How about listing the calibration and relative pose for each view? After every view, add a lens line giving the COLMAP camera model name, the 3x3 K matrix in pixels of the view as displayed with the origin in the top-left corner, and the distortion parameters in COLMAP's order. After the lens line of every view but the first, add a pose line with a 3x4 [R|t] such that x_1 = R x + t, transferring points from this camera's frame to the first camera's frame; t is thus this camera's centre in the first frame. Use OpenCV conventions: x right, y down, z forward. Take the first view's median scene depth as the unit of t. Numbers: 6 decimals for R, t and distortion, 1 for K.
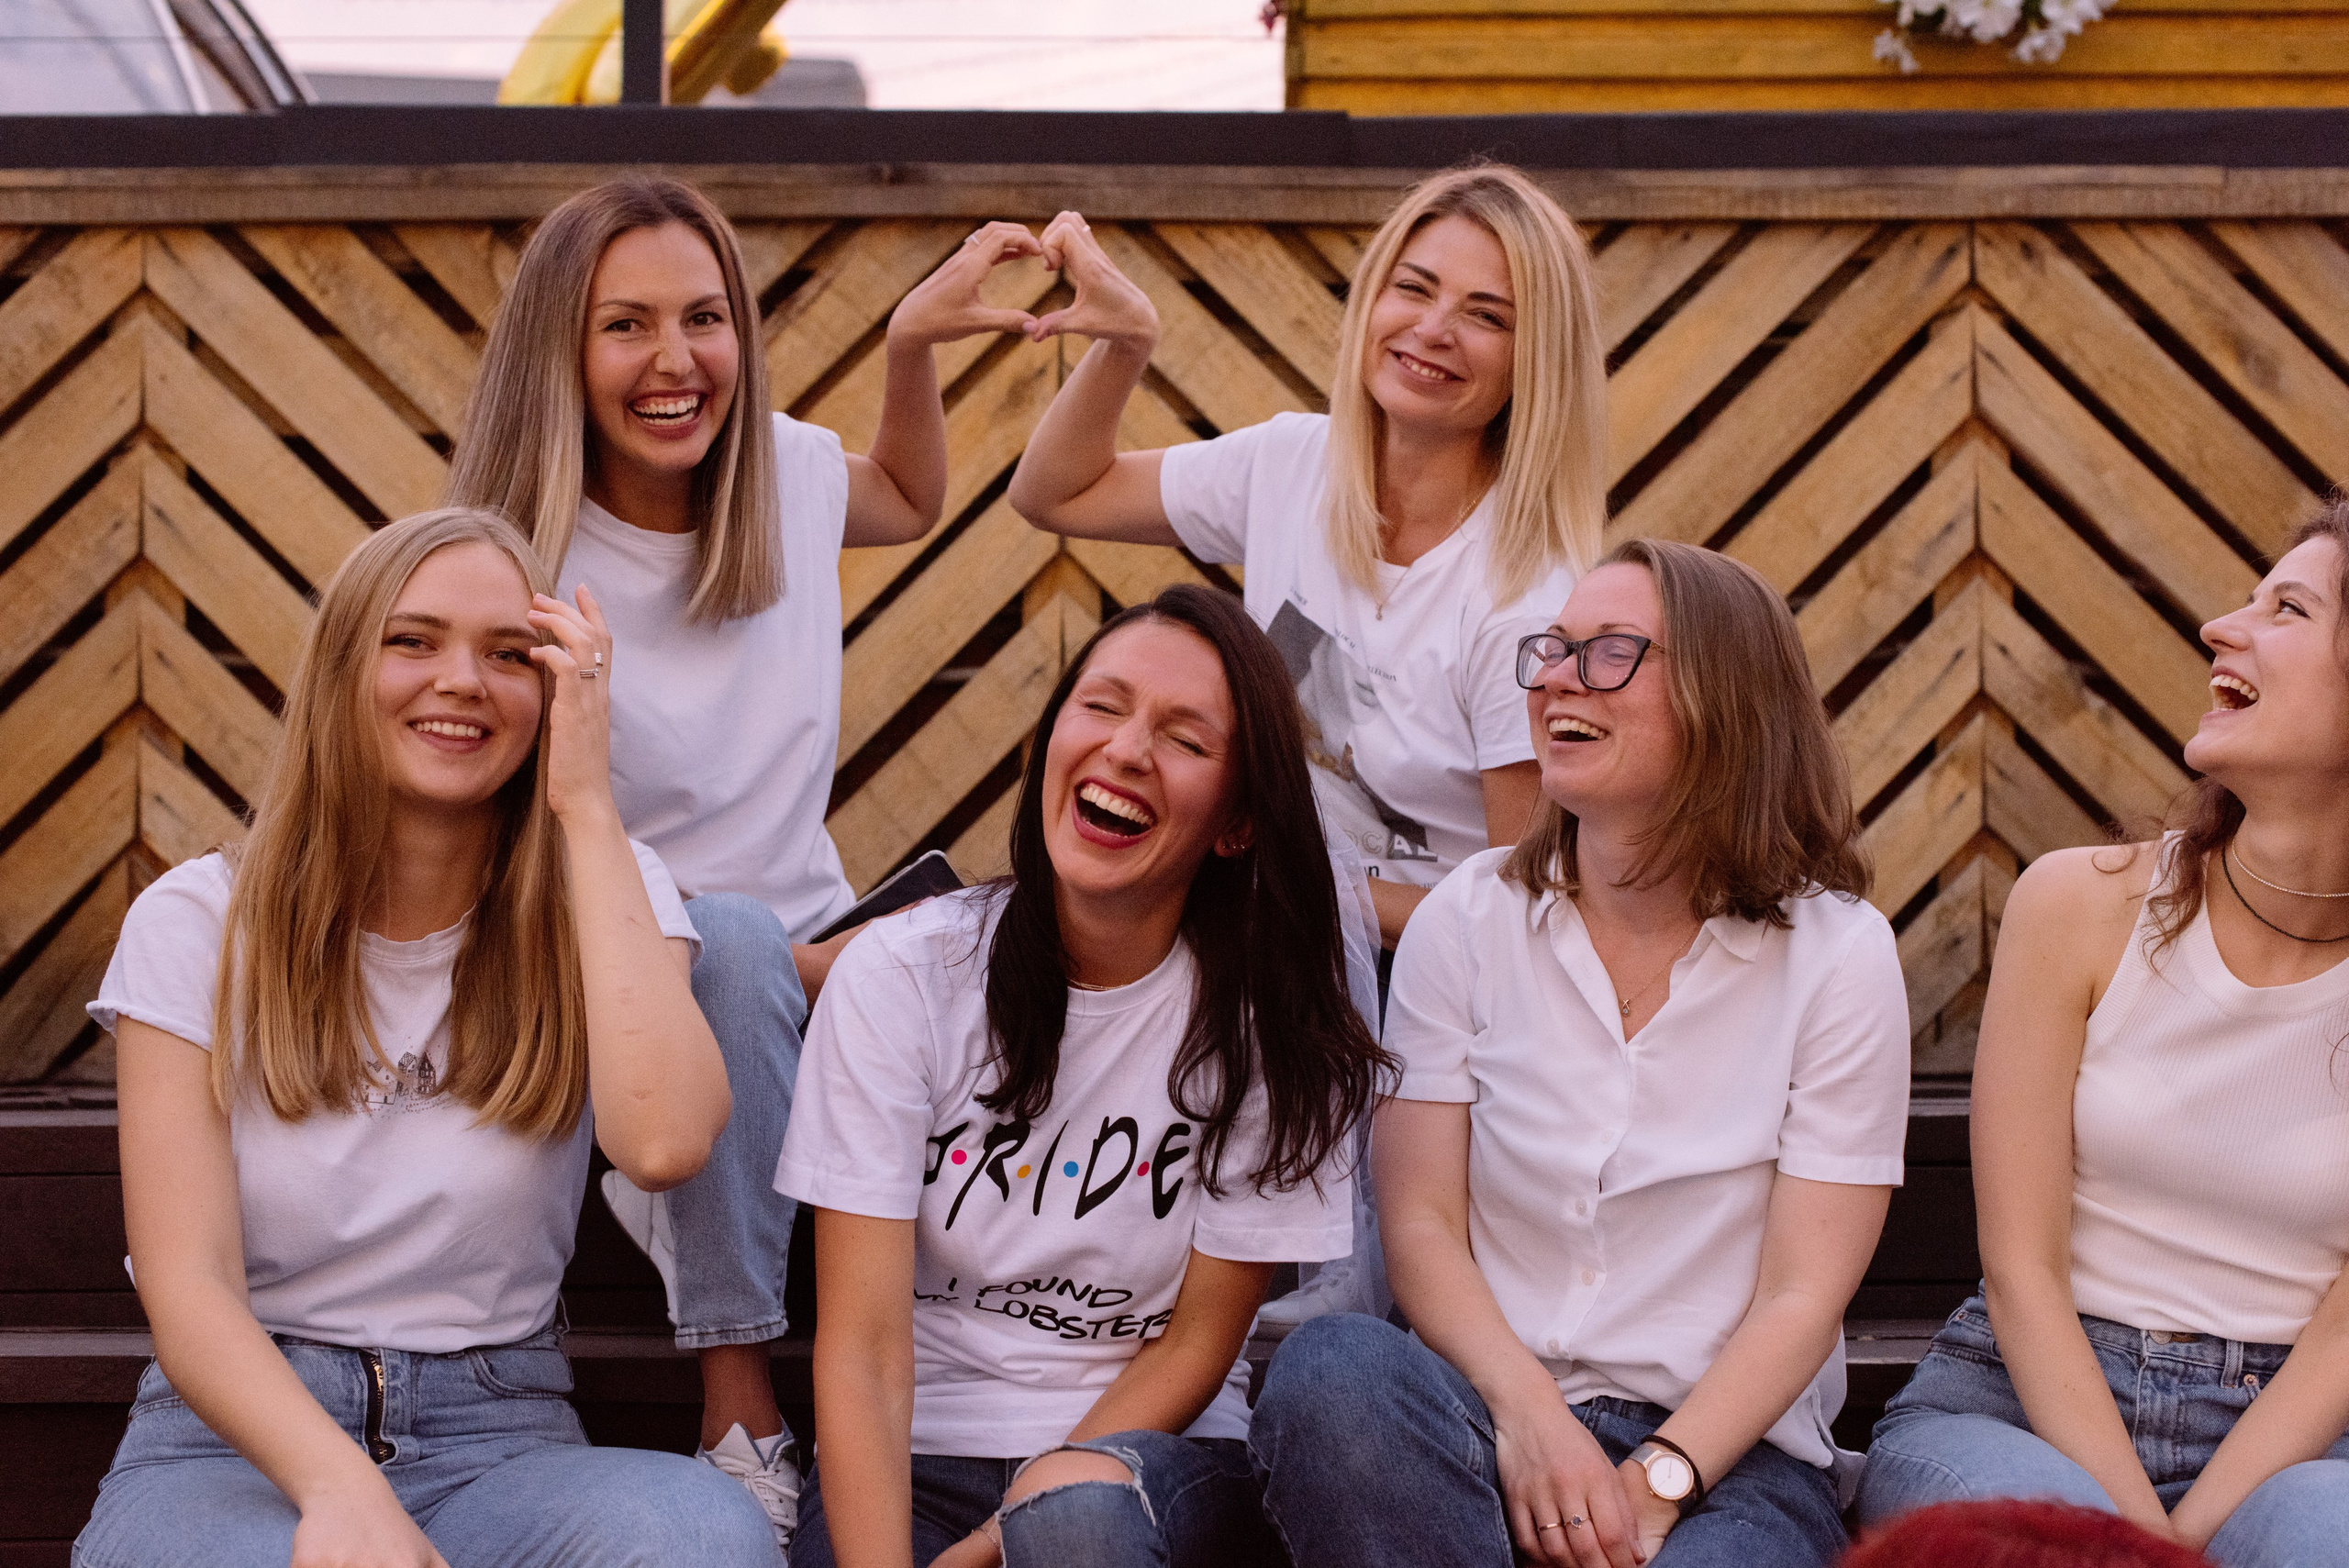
lens RADIAL K [[4422.5, 0, 1143.0], [0, 4422.5, 730.7], [0, 0, 1]] dist [0.027068, 0.000000]
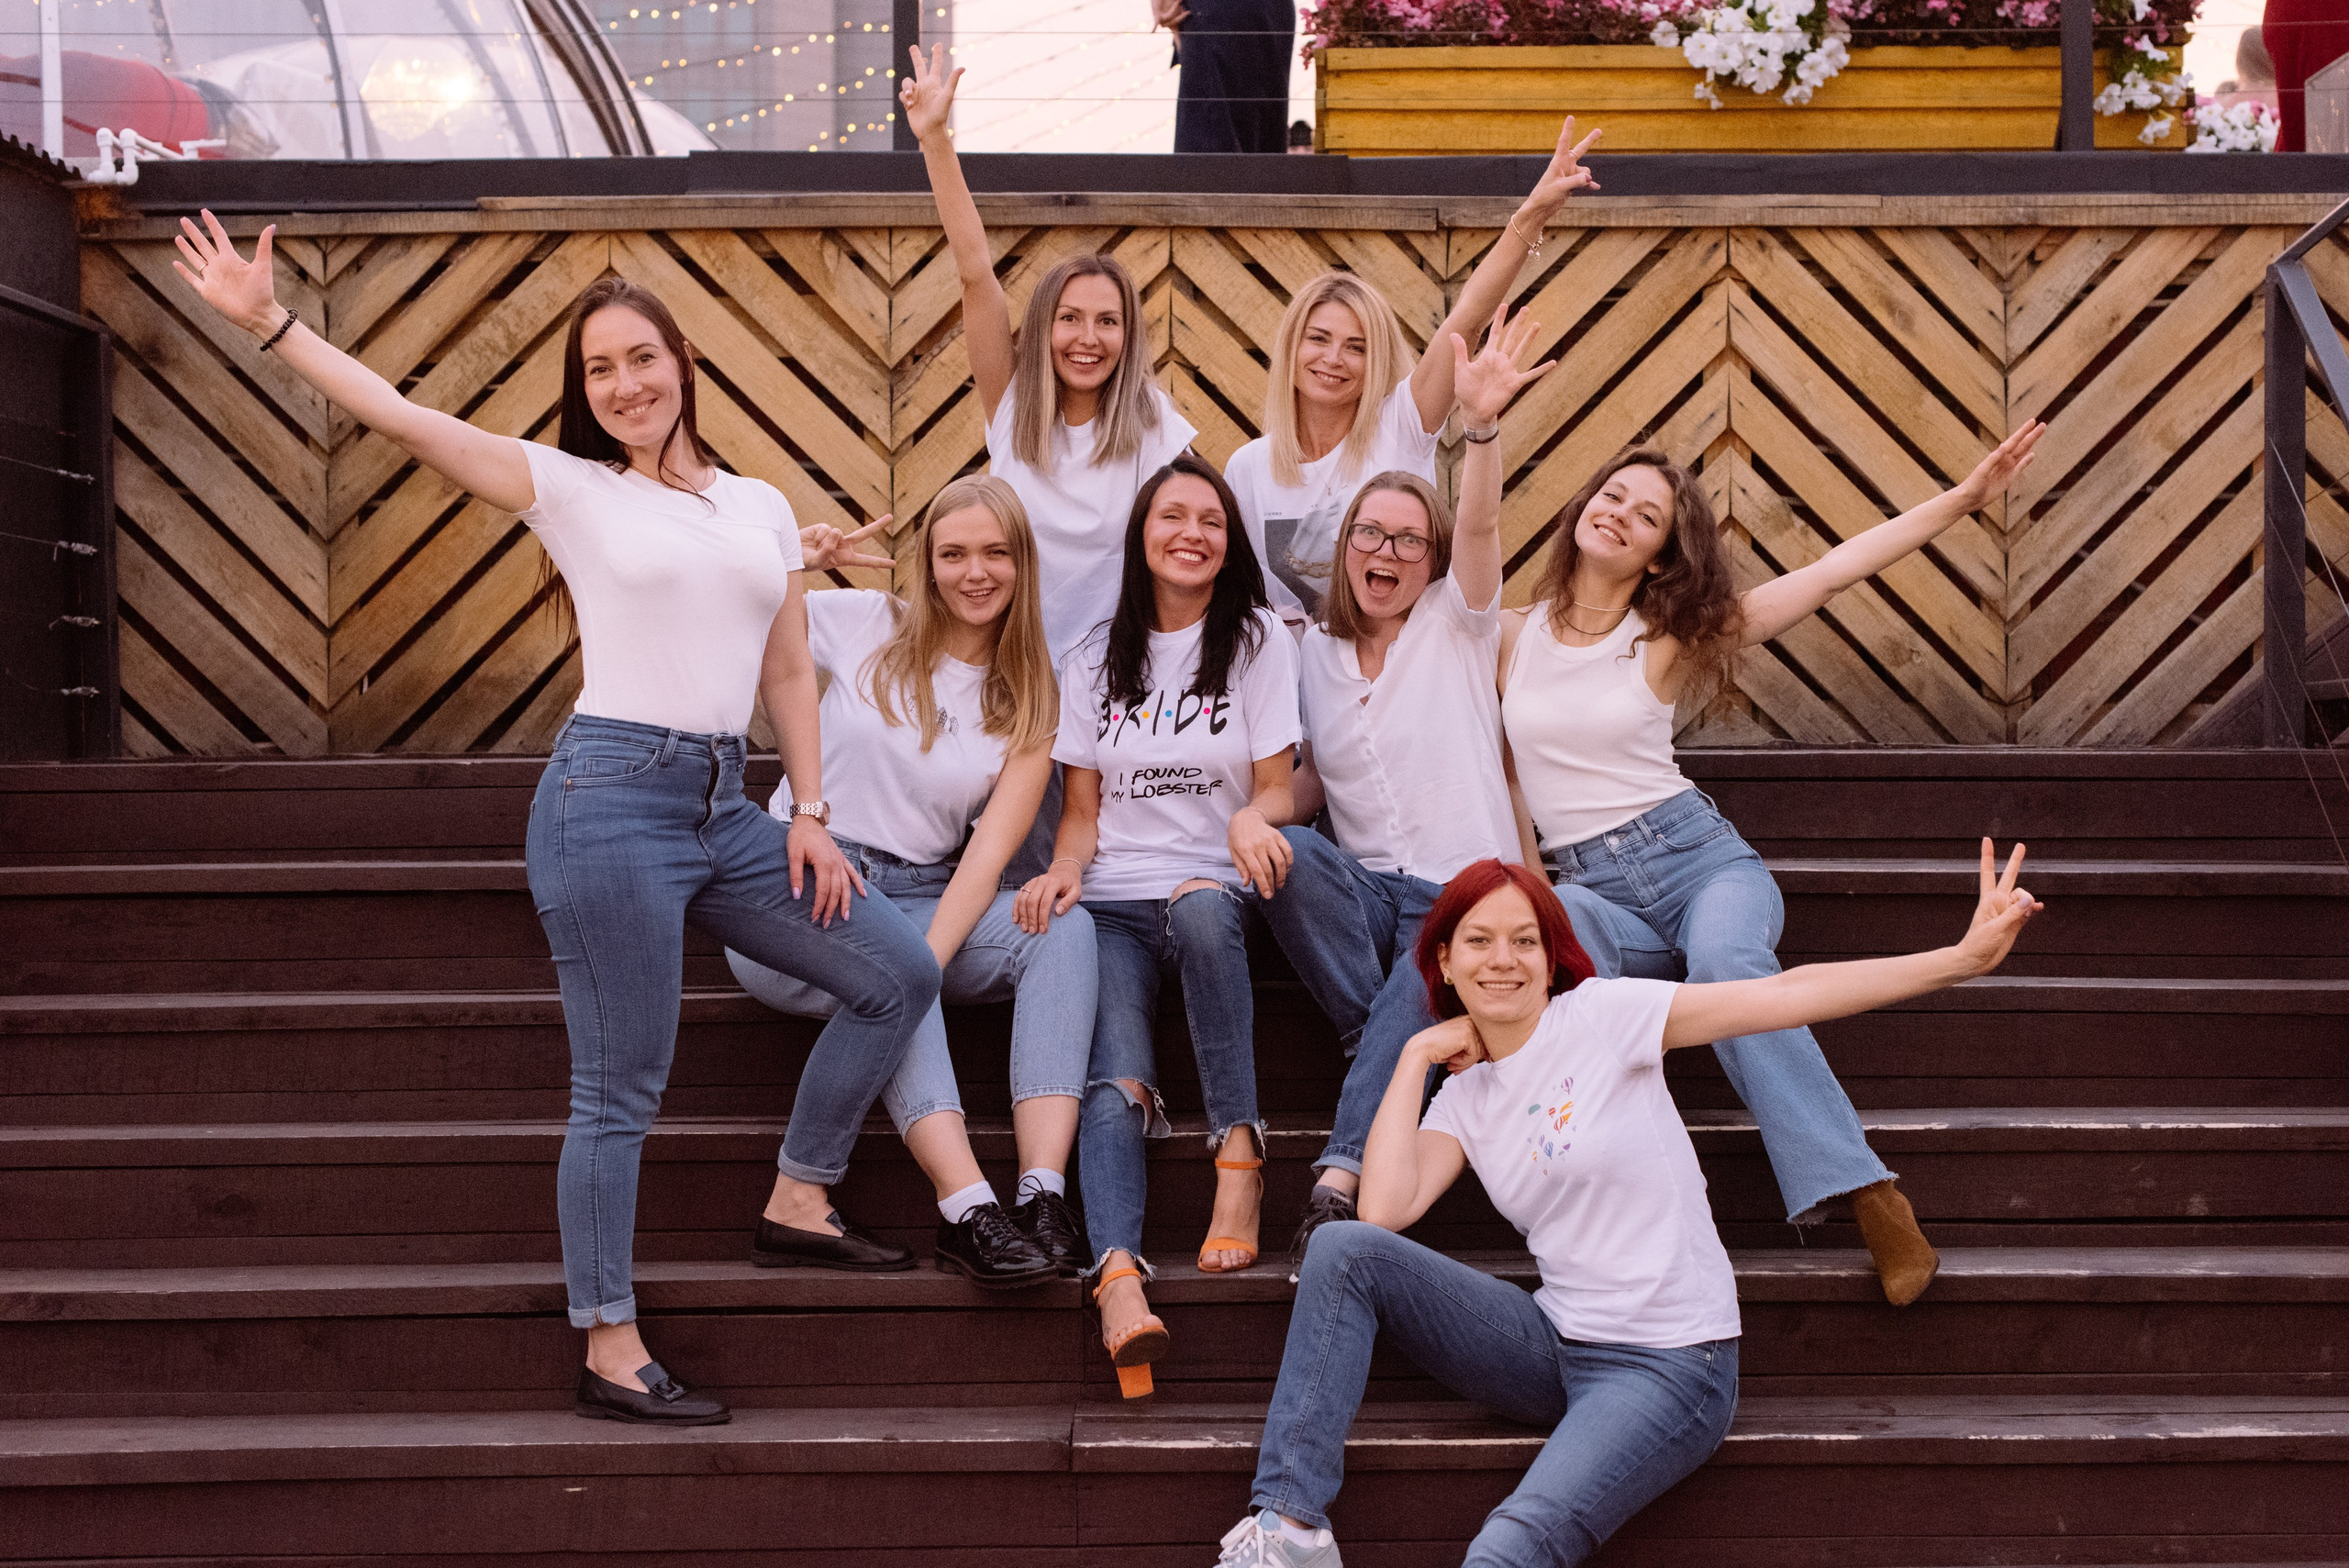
lens RADIAL K [[4422.5, 0, 1347.9], [0, 4422.5, 777.2], [0, 0, 1]] dist [0.027068, 0.000000]
pose [[0.999718, -0.001036, 0.023729, 0.007874], [-0.000678, 0.997397, 0.072108, -0.030478], [-0.023742, -0.072104, 0.997114, -0.643181]]
